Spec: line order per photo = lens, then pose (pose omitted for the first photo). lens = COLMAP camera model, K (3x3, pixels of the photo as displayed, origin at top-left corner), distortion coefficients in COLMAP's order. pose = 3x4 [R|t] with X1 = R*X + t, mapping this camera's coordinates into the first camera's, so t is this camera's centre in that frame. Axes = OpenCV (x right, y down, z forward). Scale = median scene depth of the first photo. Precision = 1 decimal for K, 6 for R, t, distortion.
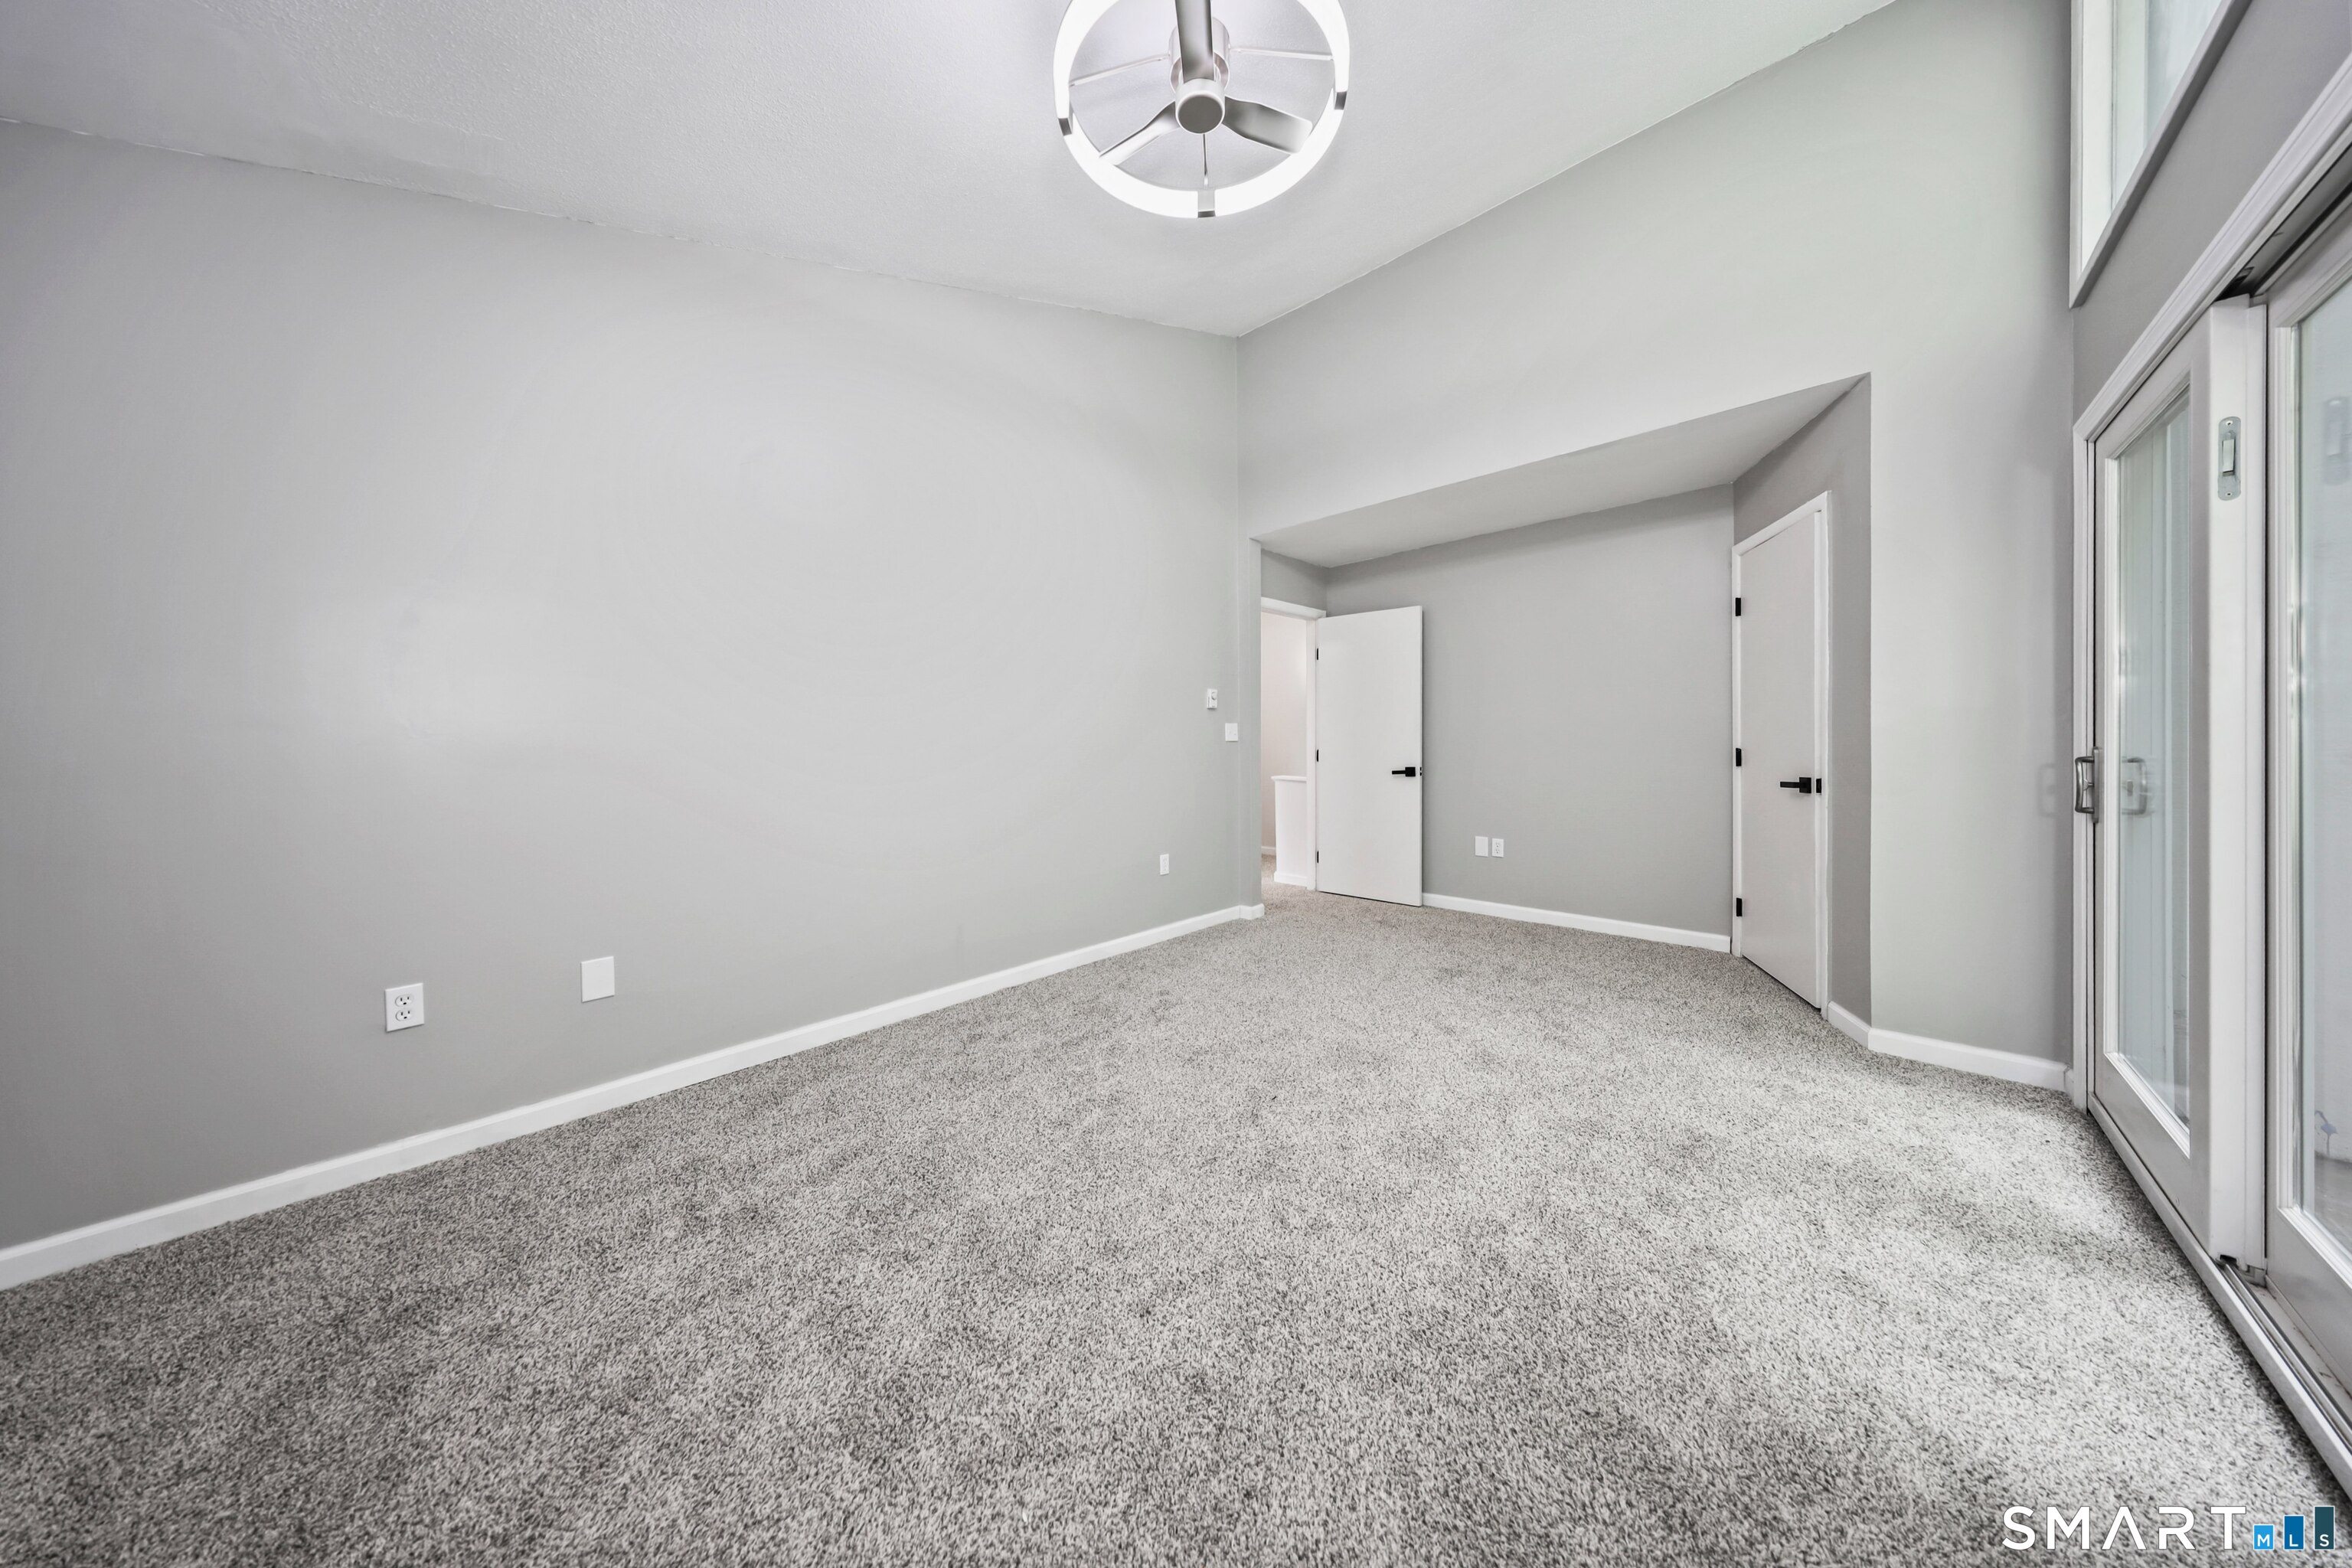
lens RADIAL K [[704.2, 0, 1174.9], [0, 704.2, 745.4], [0, 0, 1]] dist [-0.000038, -0.000008]
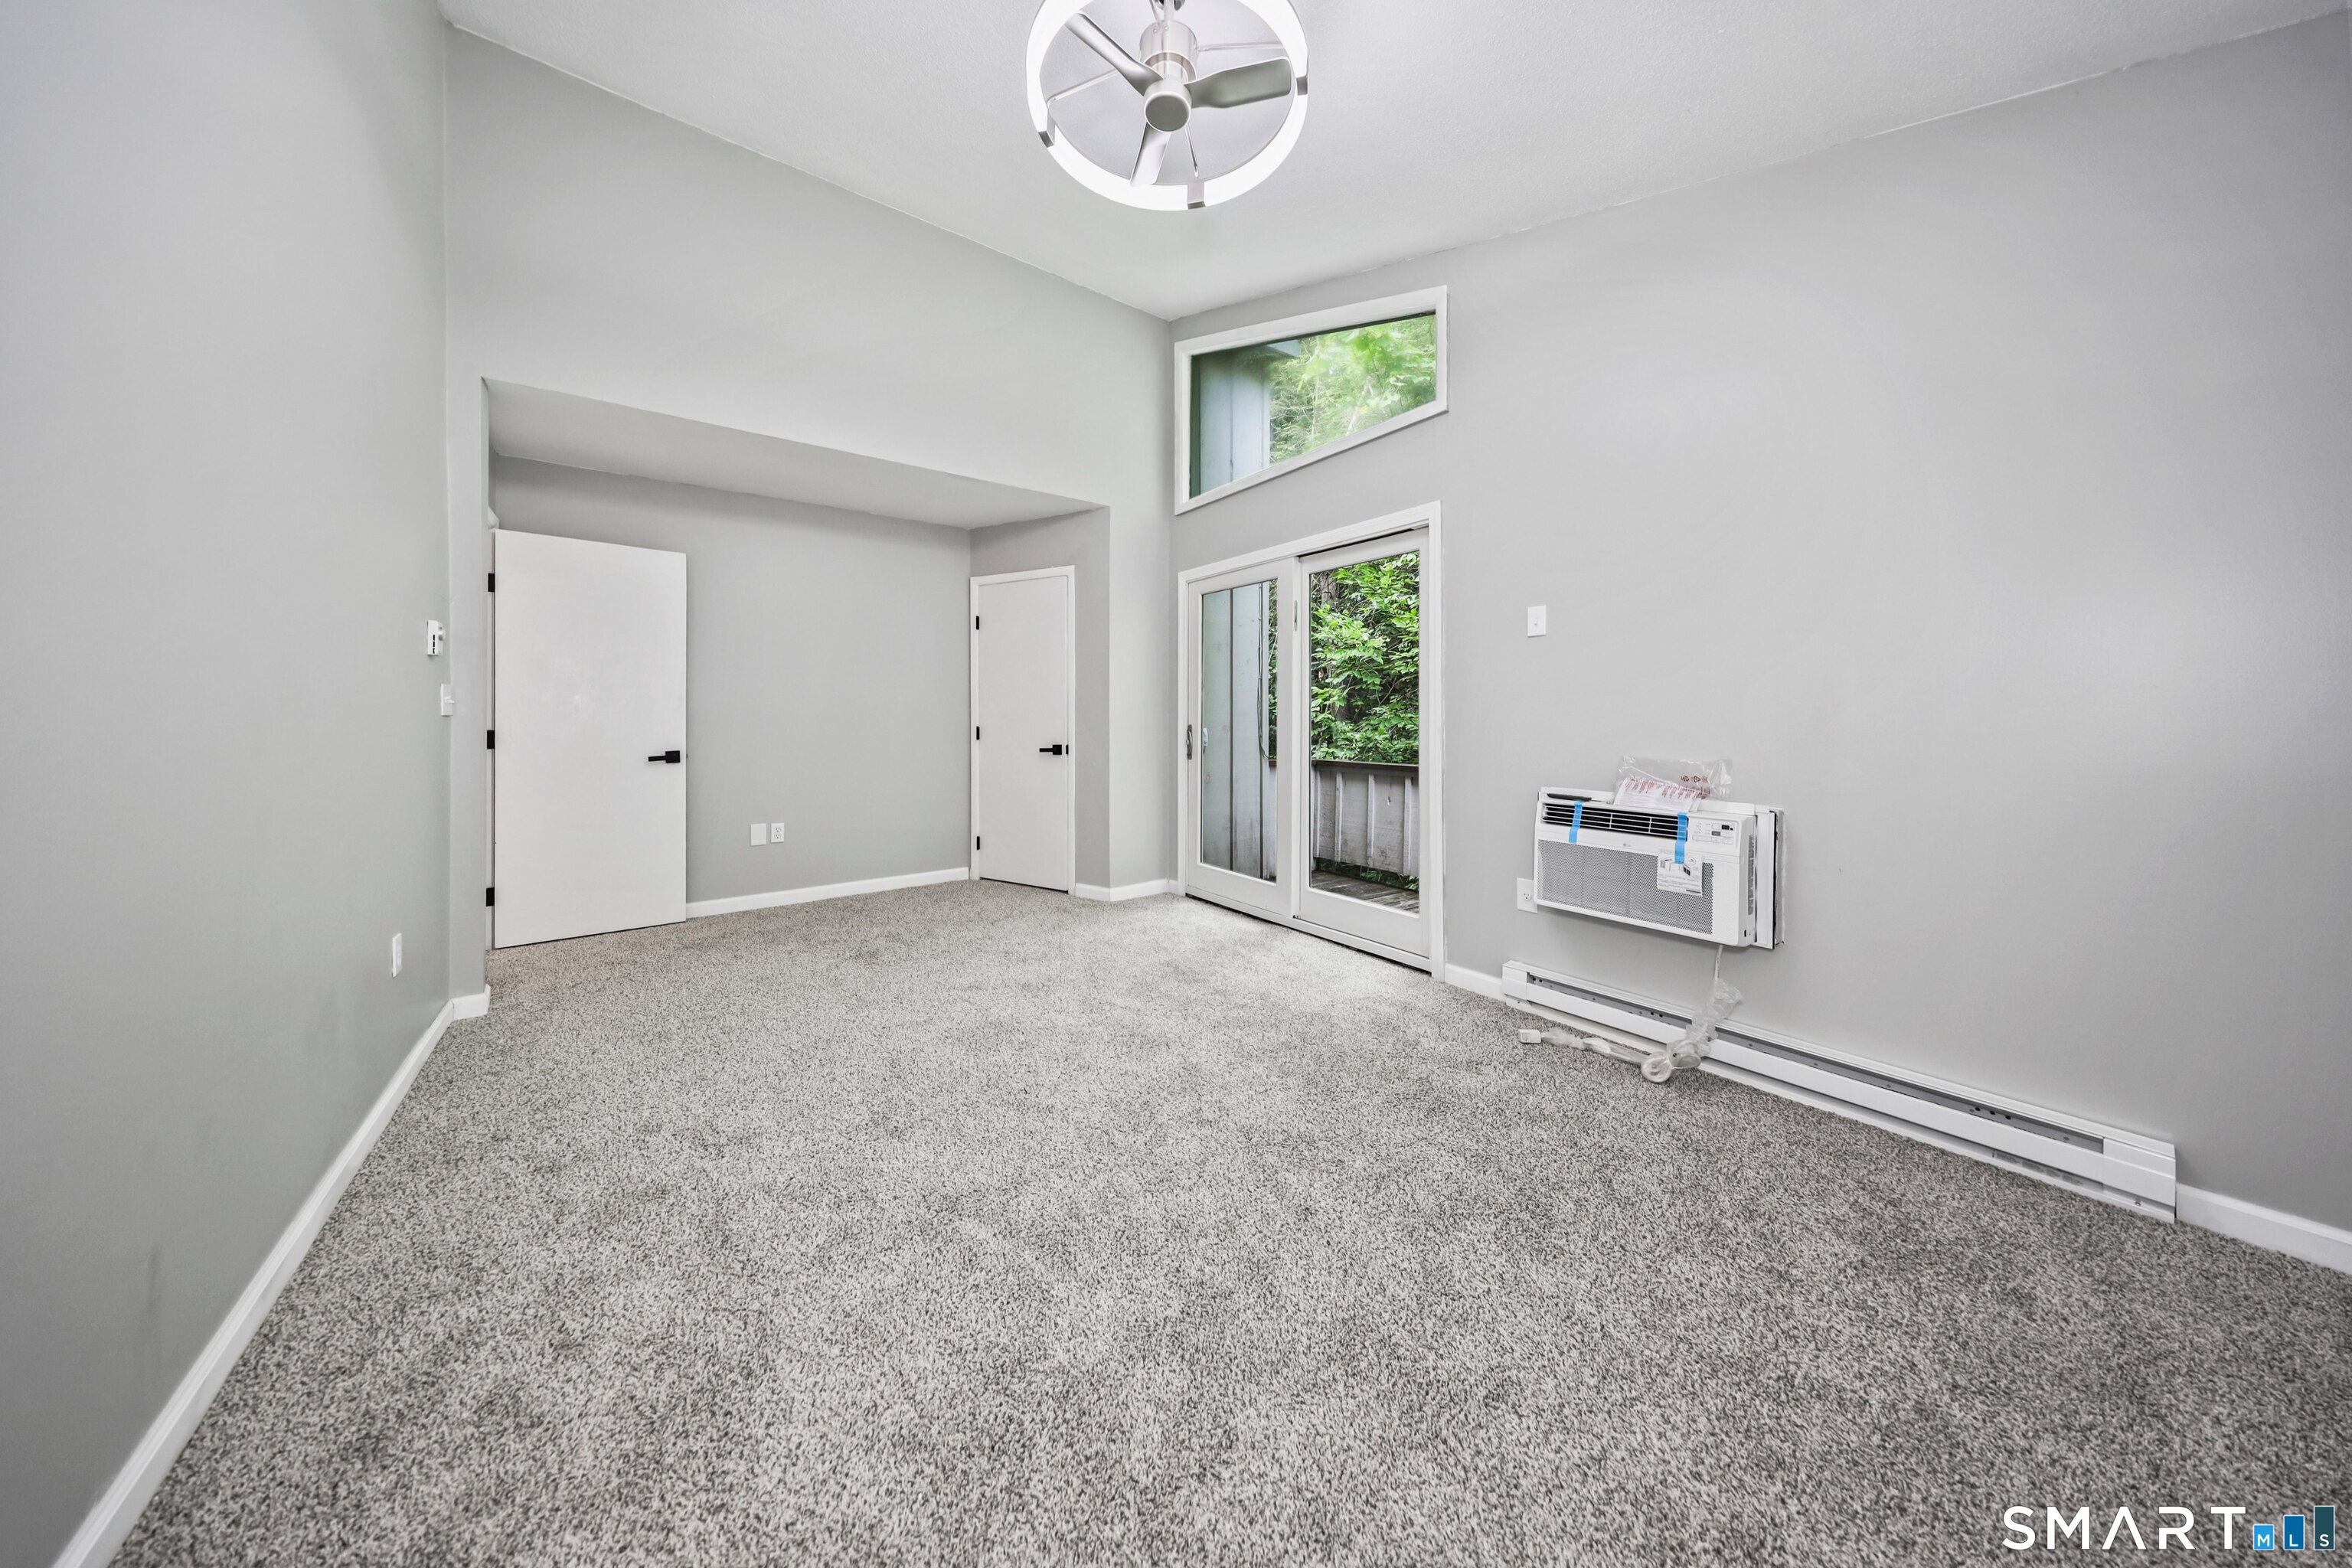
lens RADIAL K [[703.0, 0, 1173.6], [0, 703.0, 725.1], [0, 0, 1]] dist [0.000546, 0.000016]
pose [[0.169839, -0.002329, 0.985469, -0.579594], [-0.001703, 0.999995, 0.002657, -0.003179], [-0.985470, -0.002130, 0.169834, 0.476278]]
